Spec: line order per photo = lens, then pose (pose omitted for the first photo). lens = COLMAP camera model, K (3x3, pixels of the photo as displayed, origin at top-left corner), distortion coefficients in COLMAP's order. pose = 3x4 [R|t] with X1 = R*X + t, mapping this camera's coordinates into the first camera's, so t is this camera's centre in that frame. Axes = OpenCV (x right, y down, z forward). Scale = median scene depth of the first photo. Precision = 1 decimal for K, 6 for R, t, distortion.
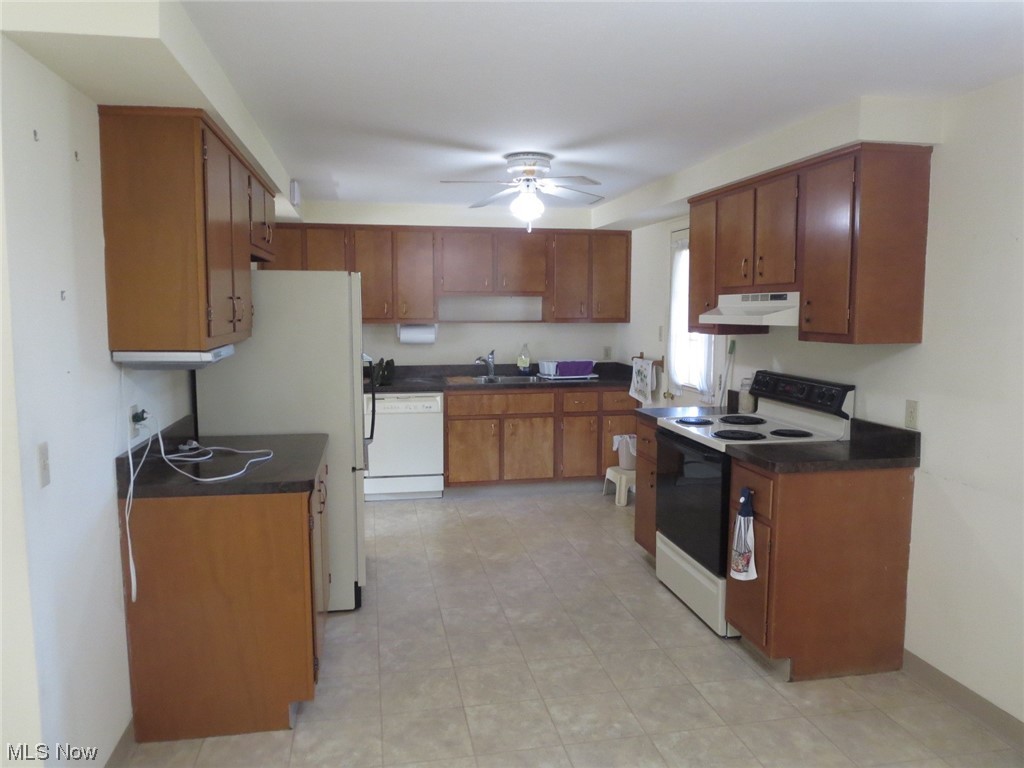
lens RADIAL K [[725.1, 0, 506.5], [0, 725.1, 380.4], [0, 0, 1]] dist [-0.026983, 0.012107]
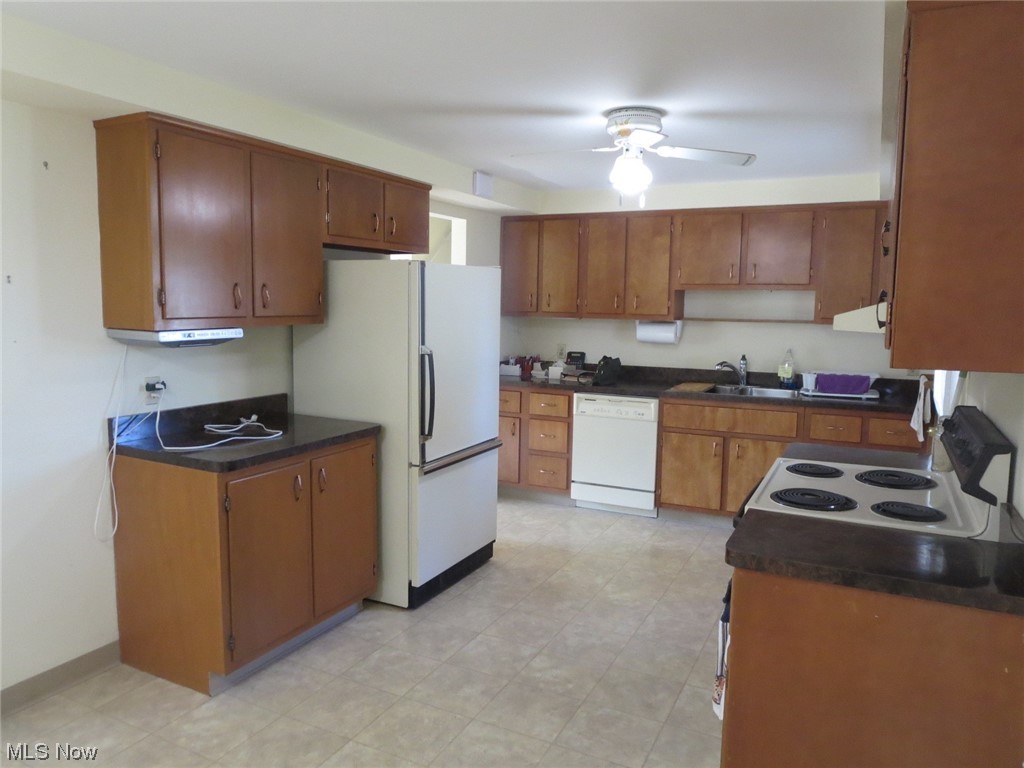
lens RADIAL K [[725.1, 0, 510.4], [0, 725.1, 380.9], [0, 0, 1]] dist [-0.026983, 0.012107]
pose [[0.792361, 0.077579, -0.605100, 0.296181], [-0.075590, 0.996723, 0.028806, -0.016755], [0.605352, 0.022915, 0.795628, 0.193518]]
